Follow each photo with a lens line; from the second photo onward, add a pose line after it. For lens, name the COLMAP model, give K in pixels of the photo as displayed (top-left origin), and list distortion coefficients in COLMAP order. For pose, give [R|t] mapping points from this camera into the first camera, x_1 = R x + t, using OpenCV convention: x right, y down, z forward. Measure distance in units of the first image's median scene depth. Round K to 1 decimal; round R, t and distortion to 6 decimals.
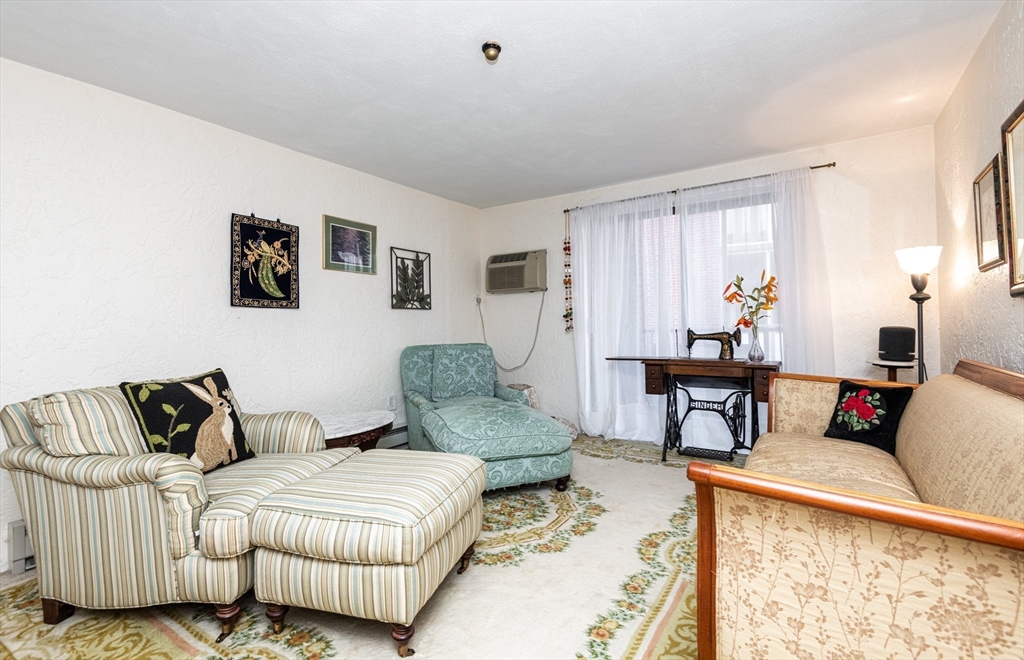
lens RADIAL K [[471.6, 0, 520.4], [0, 471.6, 318.0], [0, 0, 1]] dist [0.022798, -0.012865]
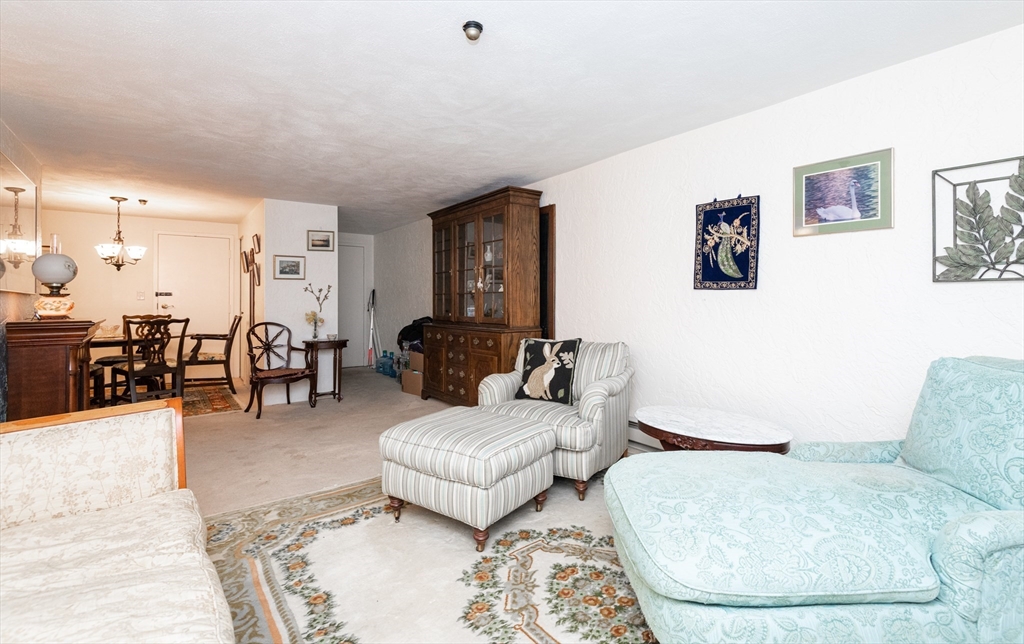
lens RADIAL K [[478.5, 0, 532.0], [0, 478.5, 292.2], [0, 0, 1]] dist [0.000952, -0.003306]
pose [[-0.342702, 0.005820, -0.939426, 0.520303], [0.022836, 0.999737, -0.002137, -0.022163], [0.939167, -0.022185, -0.342745, 0.928664]]
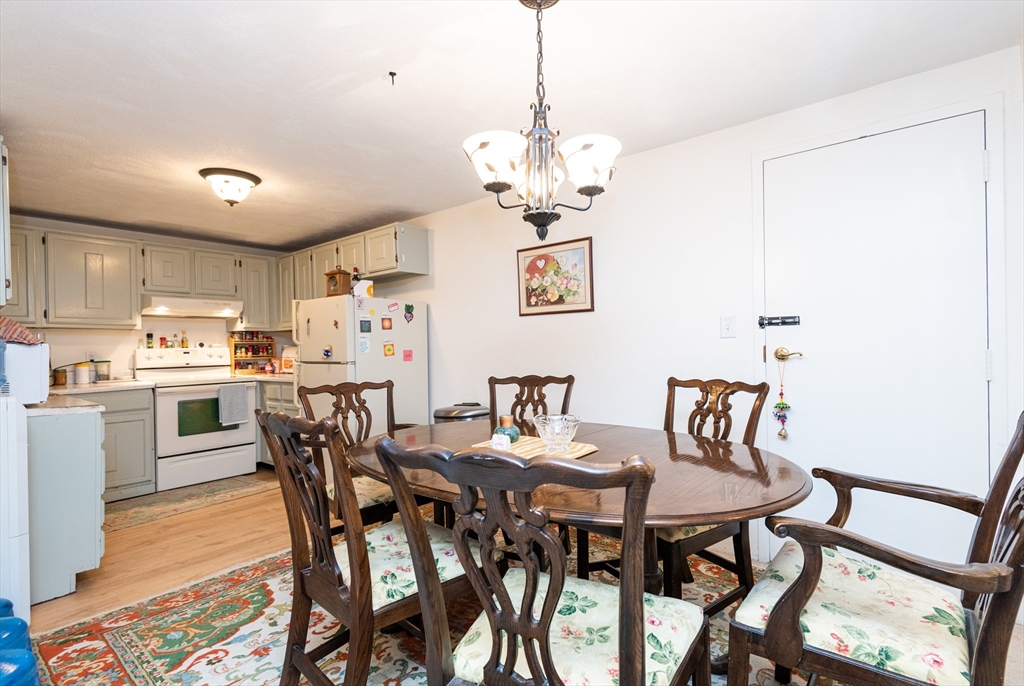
lens RADIAL K [[470.3, 0, 527.6], [0, 470.3, 350.4], [0, 0, 1]] dist [0.008321, -0.005519]
pose [[-0.993957, 0.039496, 0.102415, -0.565837], [0.039320, 0.999220, -0.003735, -0.020336], [-0.102482, 0.000314, -0.994735, -0.496139]]
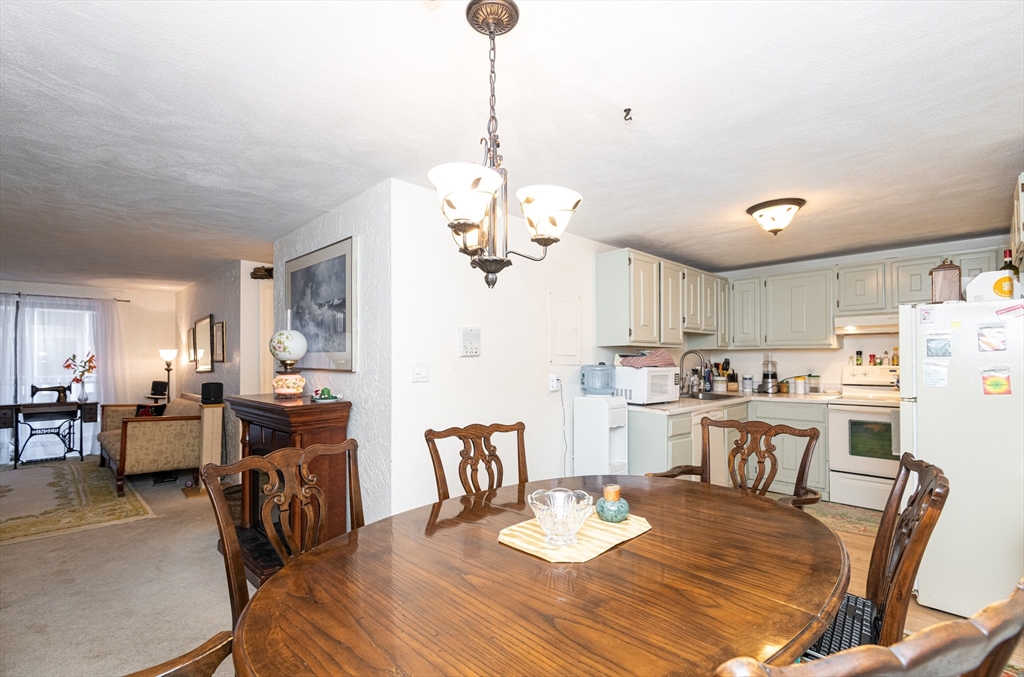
lens RADIAL K [[470.3, 0, 508.9], [0, 470.3, 356.8], [0, 0, 1]] dist [0.008321, -0.005519]
pose [[0.229692, 0.023978, 0.972968, -0.948683], [-0.010010, 0.999702, -0.022274, -0.059285], [-0.973212, -0.004623, 0.229864, -1.066757]]
